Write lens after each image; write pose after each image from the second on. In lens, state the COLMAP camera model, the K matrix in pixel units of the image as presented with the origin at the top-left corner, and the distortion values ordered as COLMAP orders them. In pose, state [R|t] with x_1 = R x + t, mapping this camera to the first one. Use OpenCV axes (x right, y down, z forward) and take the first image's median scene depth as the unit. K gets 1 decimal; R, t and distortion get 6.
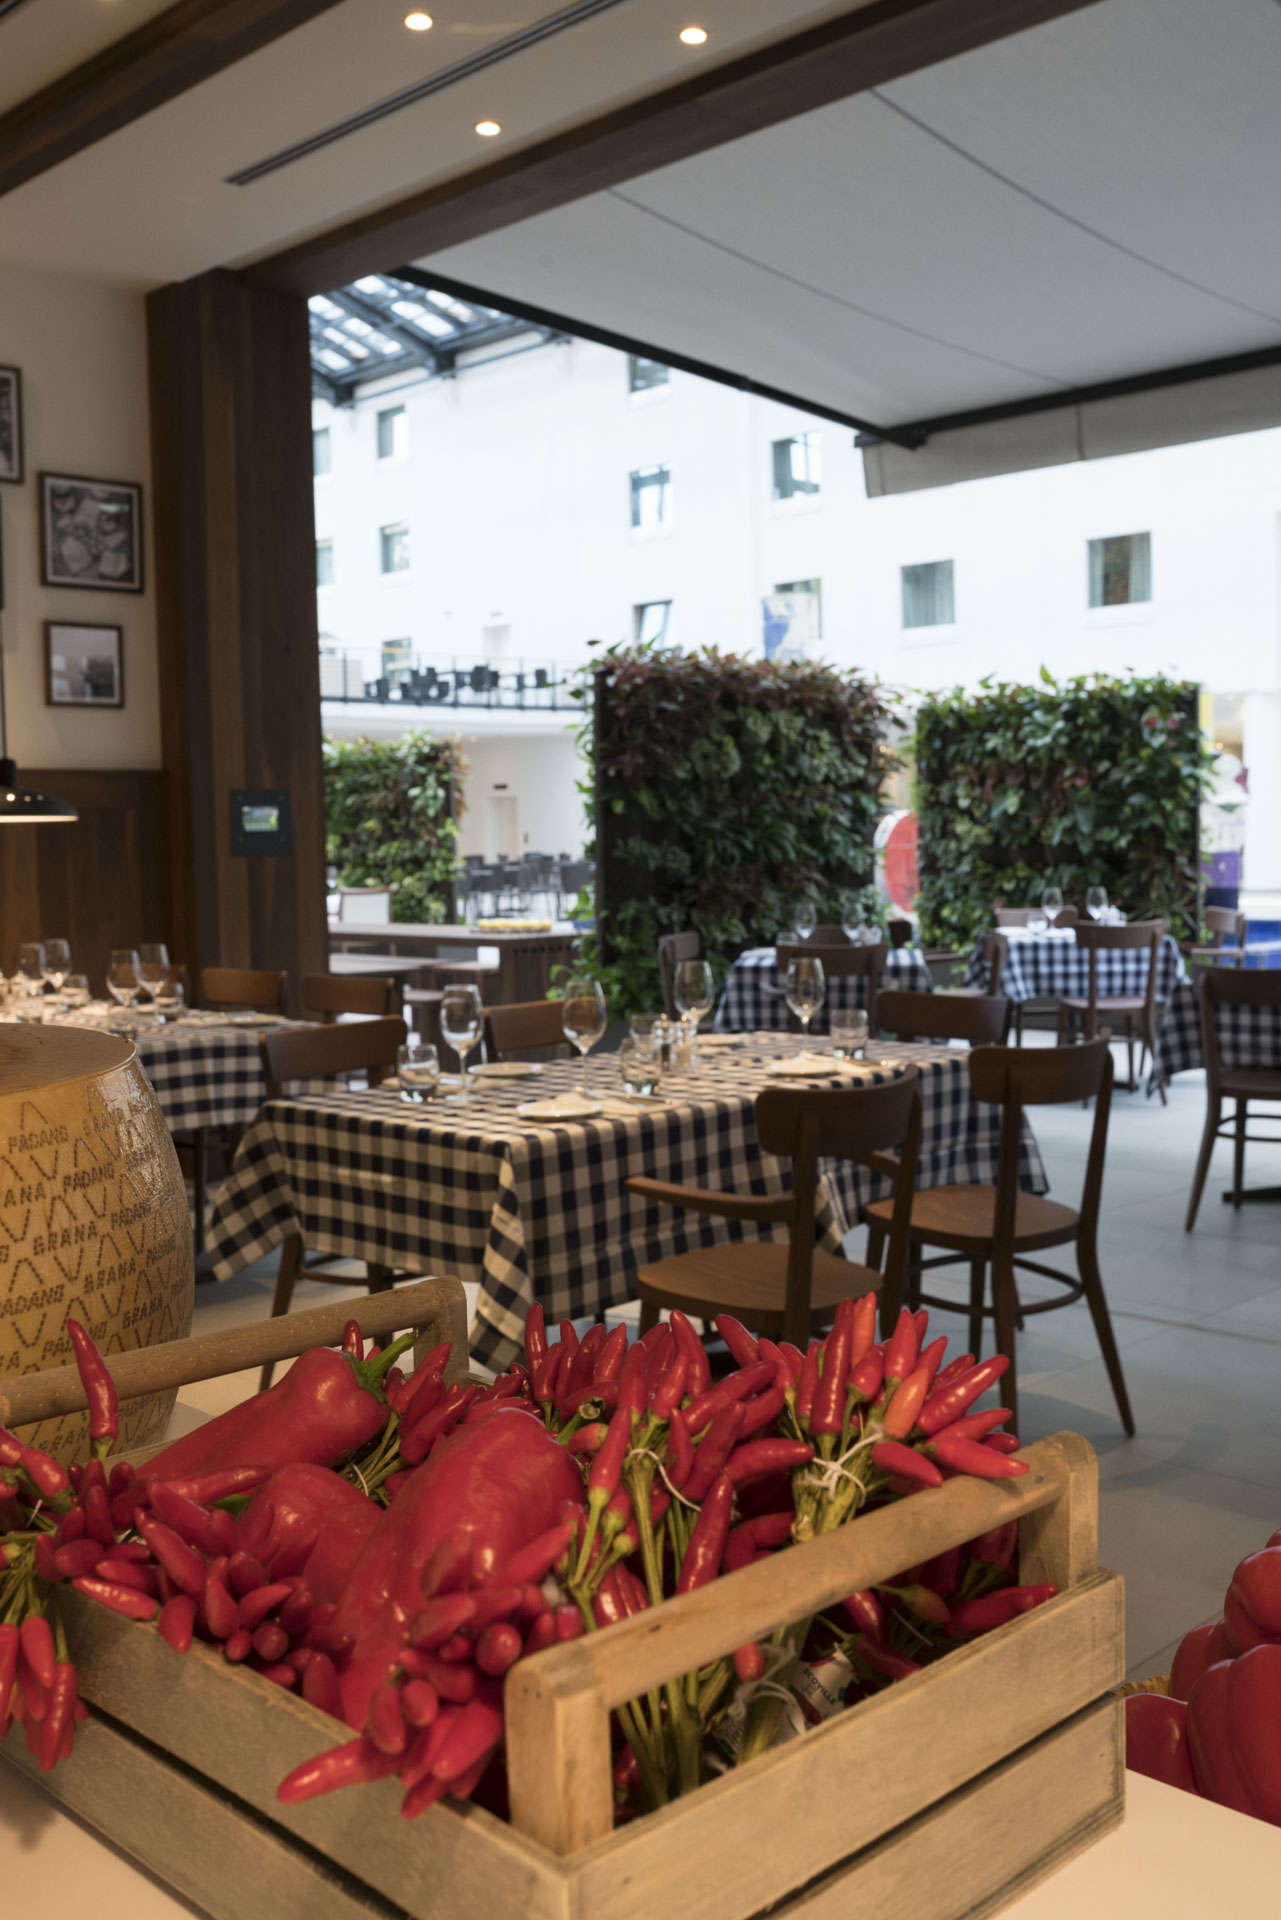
lens RADIAL K [[1865.0, 0, 640.8], [0, 1865.0, 958.0], [0, 0, 1]] dist [-0.020815, 0.000000]
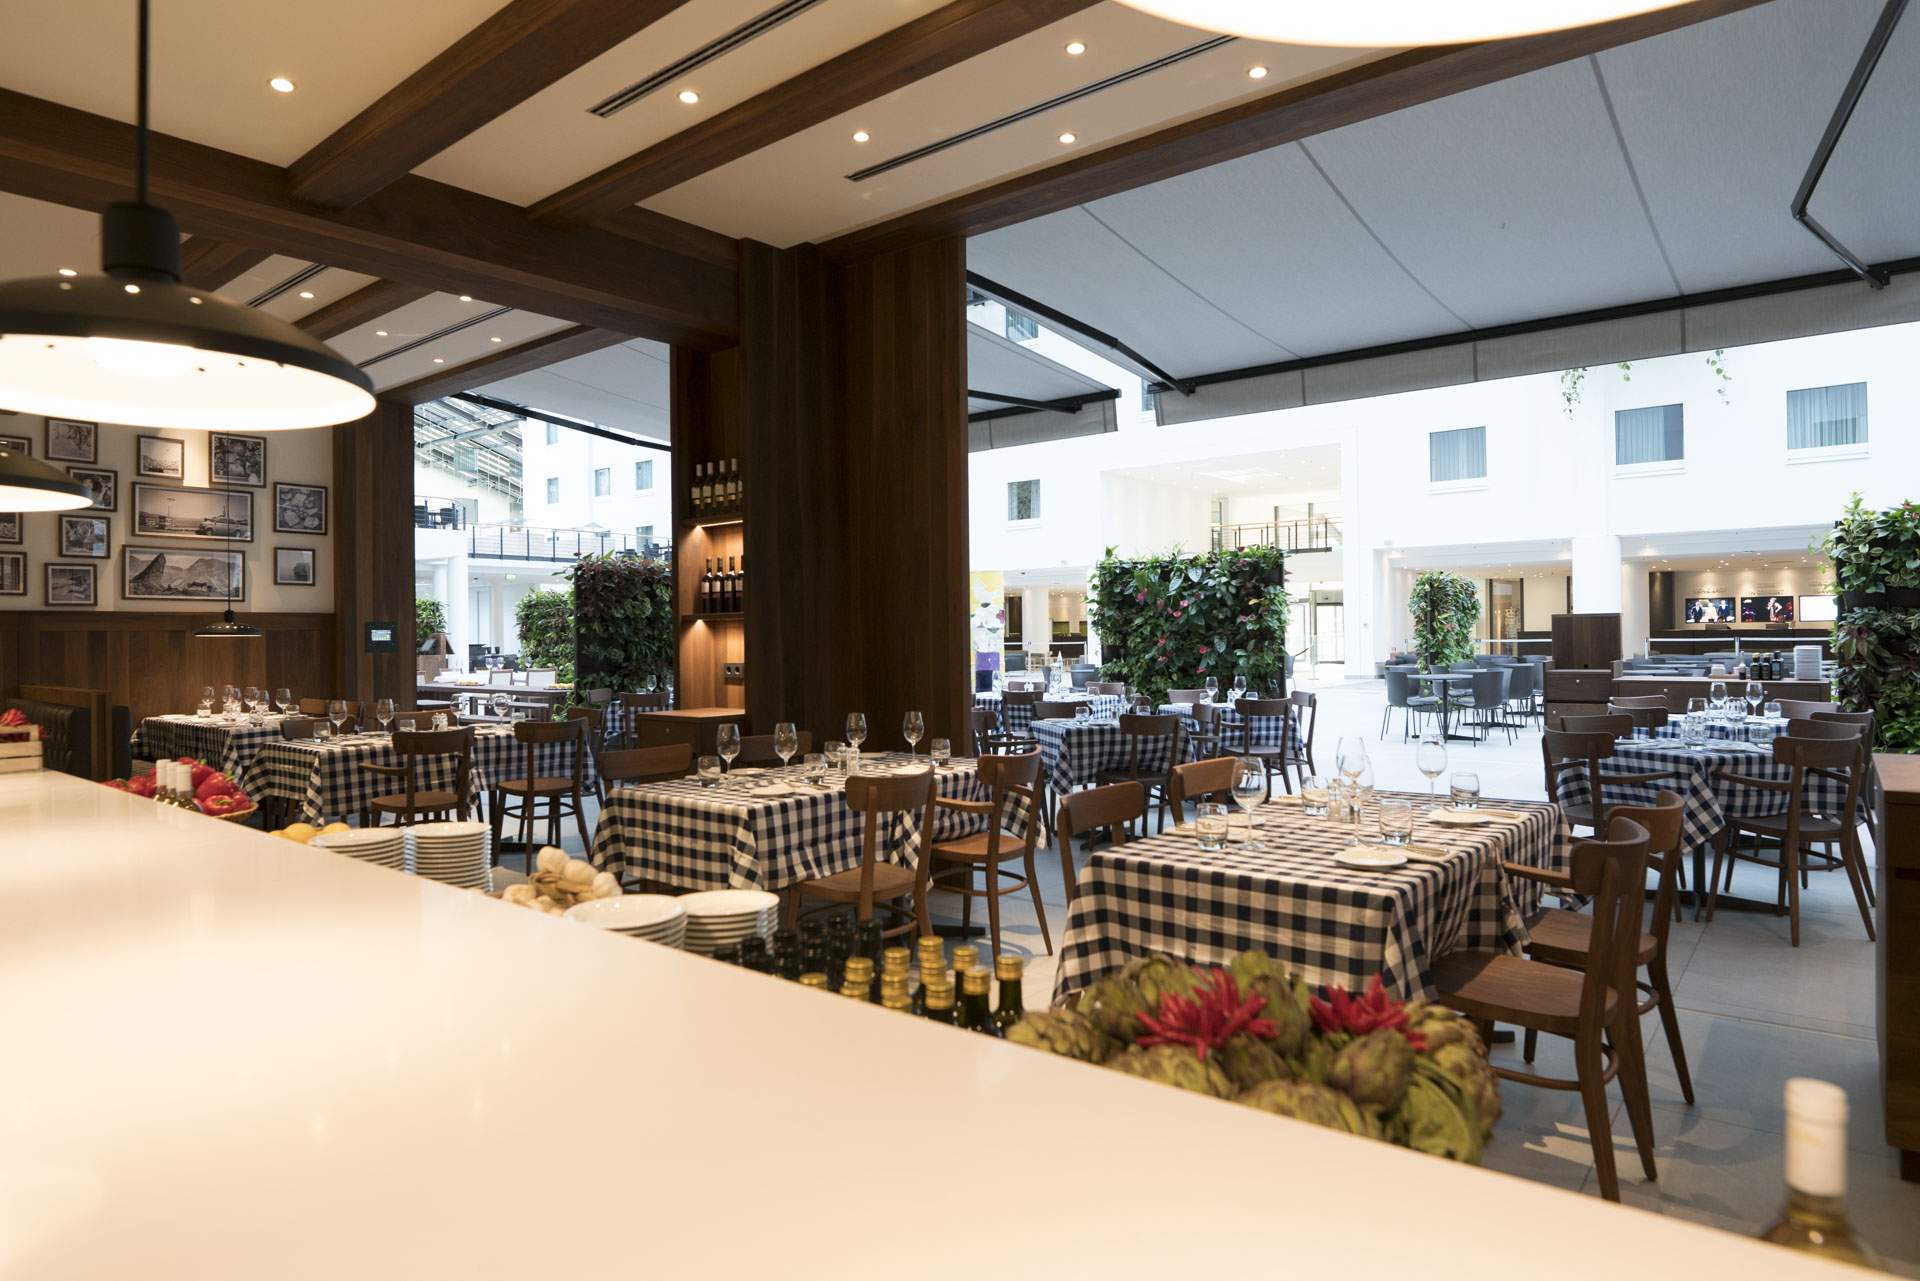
lens RADIAL K [[1112.8, 0, 962.6], [0, 1112.8, 636.8], [0, 0, 1]] dist [-0.020983, 0.000761]
pose [[0.993551, 0.009472, 0.112993, 0.337658], [-0.001764, 0.997675, -0.068123, 0.015973], [-0.113376, 0.067484, 0.991258, -0.391693]]
